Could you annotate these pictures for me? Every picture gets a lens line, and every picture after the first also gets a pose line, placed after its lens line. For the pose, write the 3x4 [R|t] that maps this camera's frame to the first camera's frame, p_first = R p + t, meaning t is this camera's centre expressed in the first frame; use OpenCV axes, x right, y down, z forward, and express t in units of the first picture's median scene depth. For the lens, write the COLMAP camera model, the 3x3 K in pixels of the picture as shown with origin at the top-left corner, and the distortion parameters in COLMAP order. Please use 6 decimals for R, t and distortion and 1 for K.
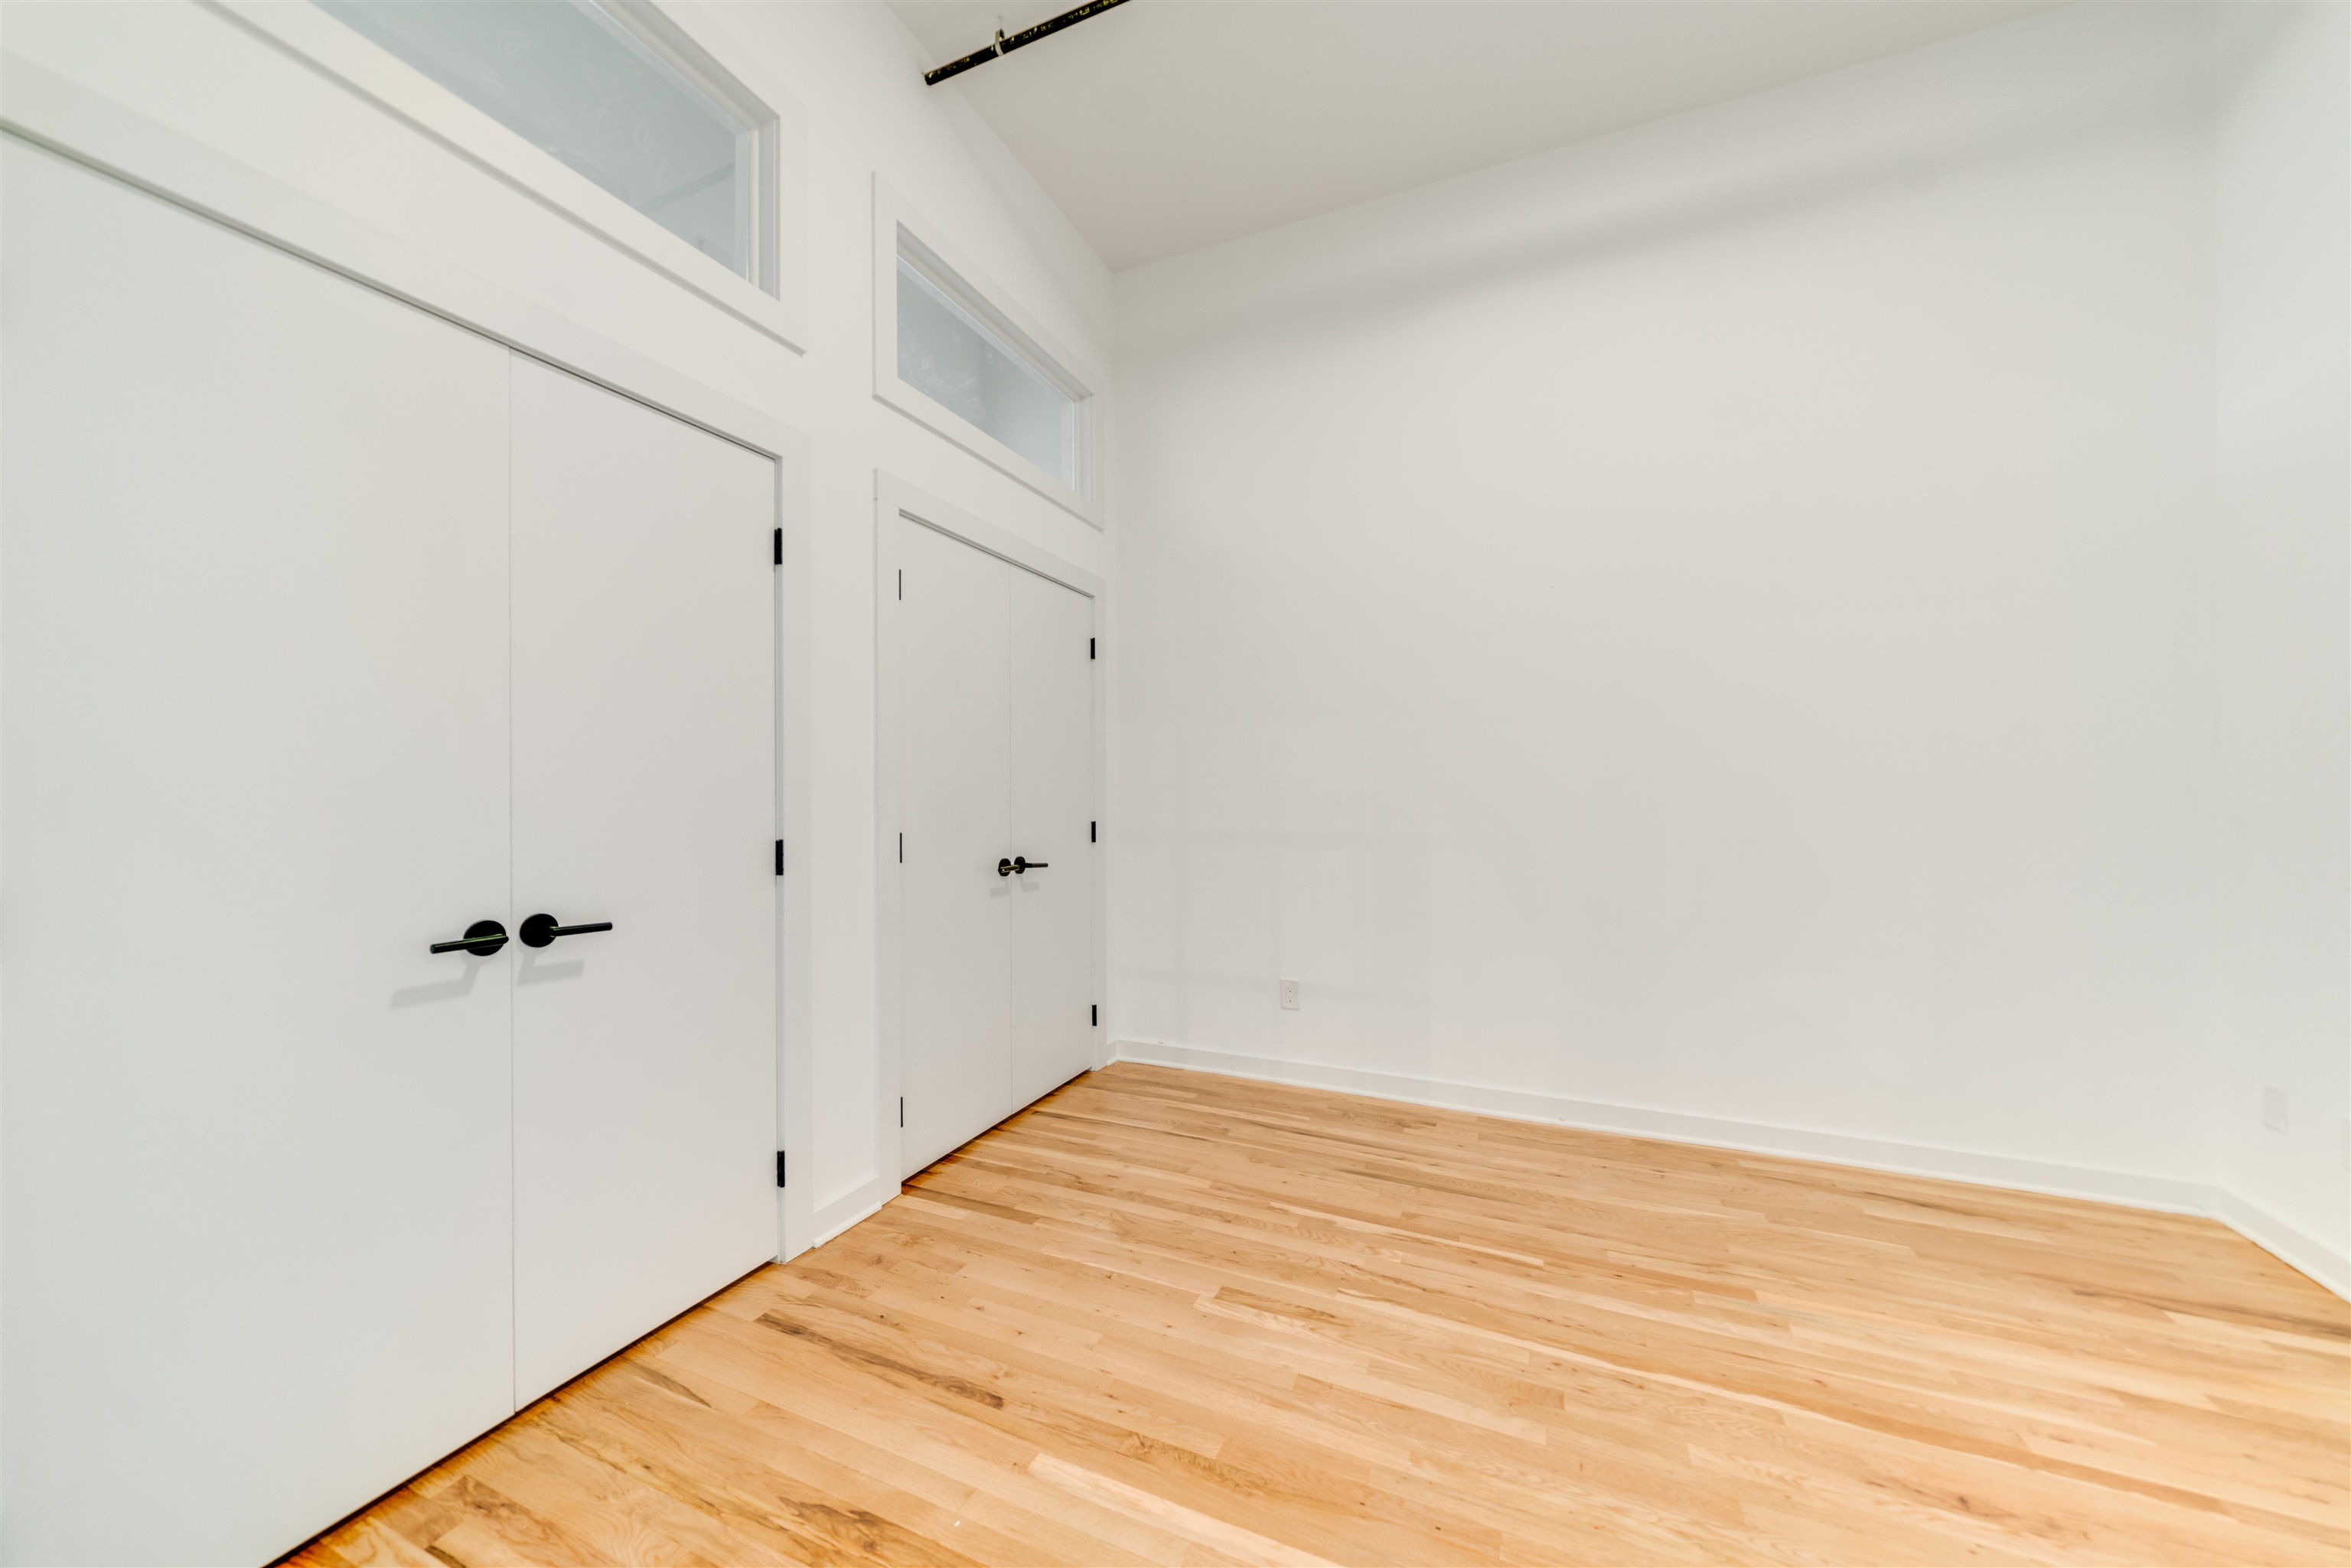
lens RADIAL K [[854.5, 0, 1166.6], [0, 854.5, 775.4], [0, 0, 1]] dist [-0.002269, -0.000200]
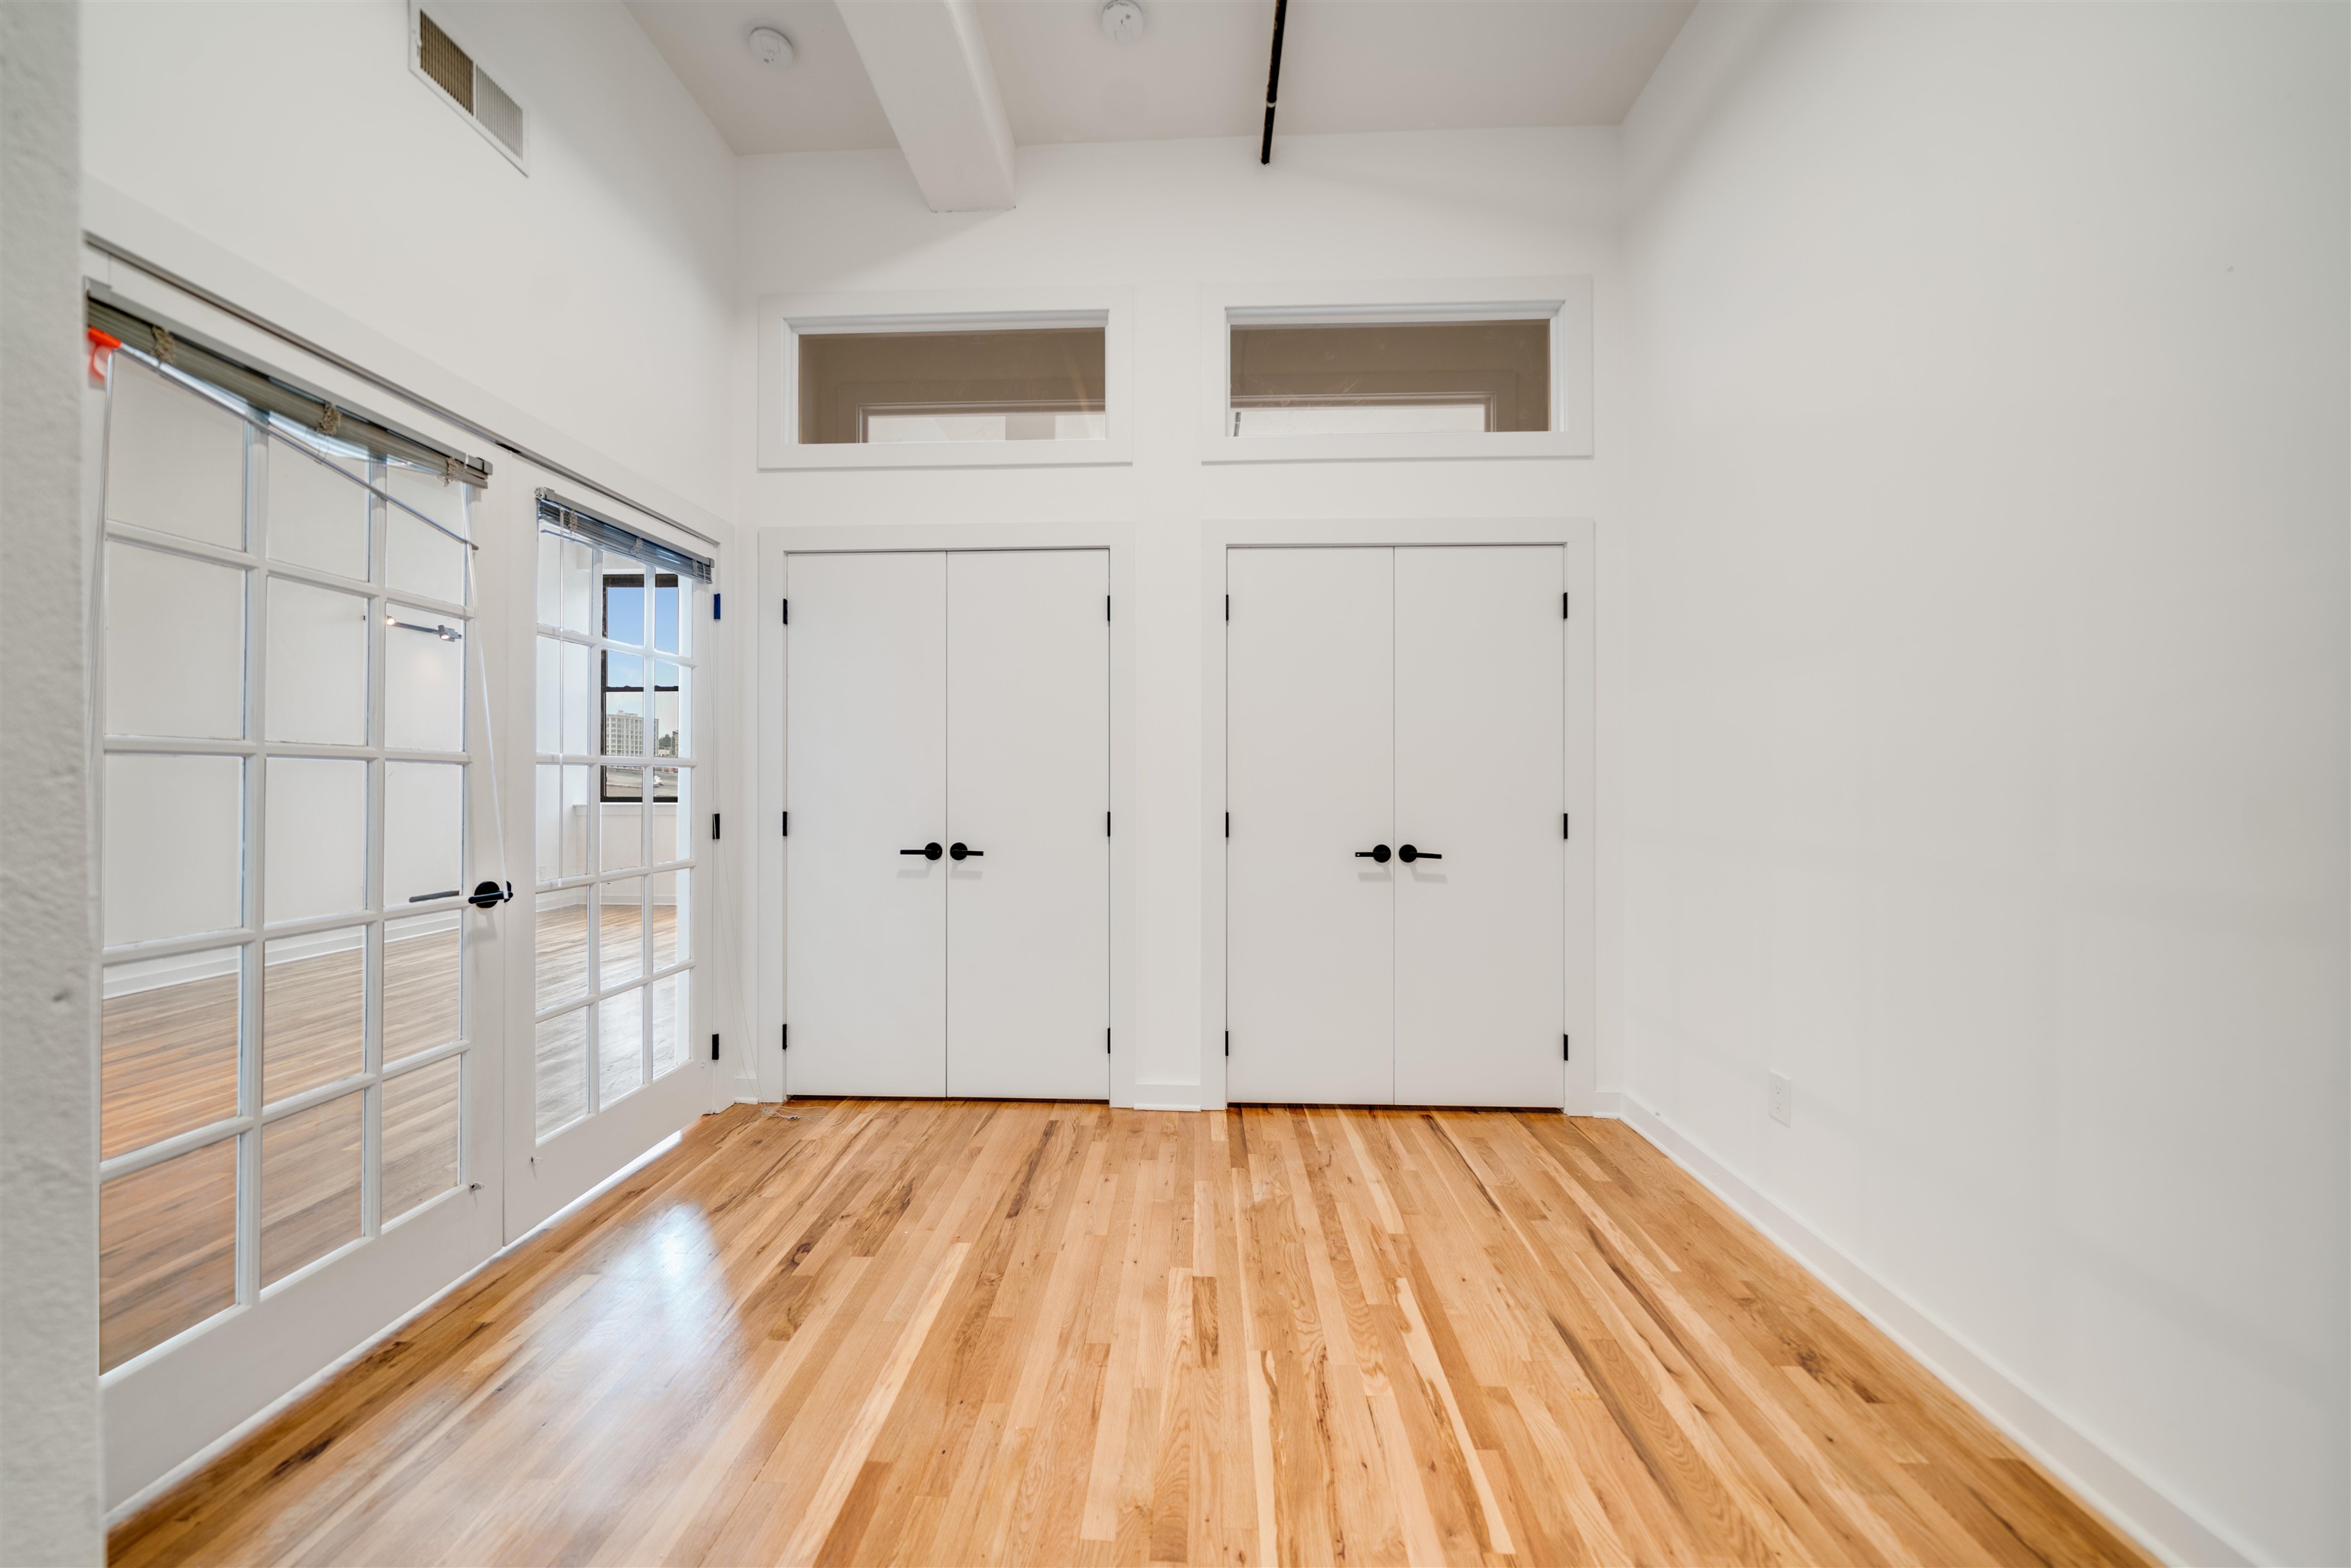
lens RADIAL K [[854.5, 0, 1166.6], [0, 854.5, 775.4], [0, 0, 1]] dist [-0.002269, -0.000200]
pose [[0.364379, -0.005850, -0.931232, 0.847927], [0.018867, 0.999821, 0.001102, 0.007502], [0.931059, -0.017971, 0.364425, 0.514038]]
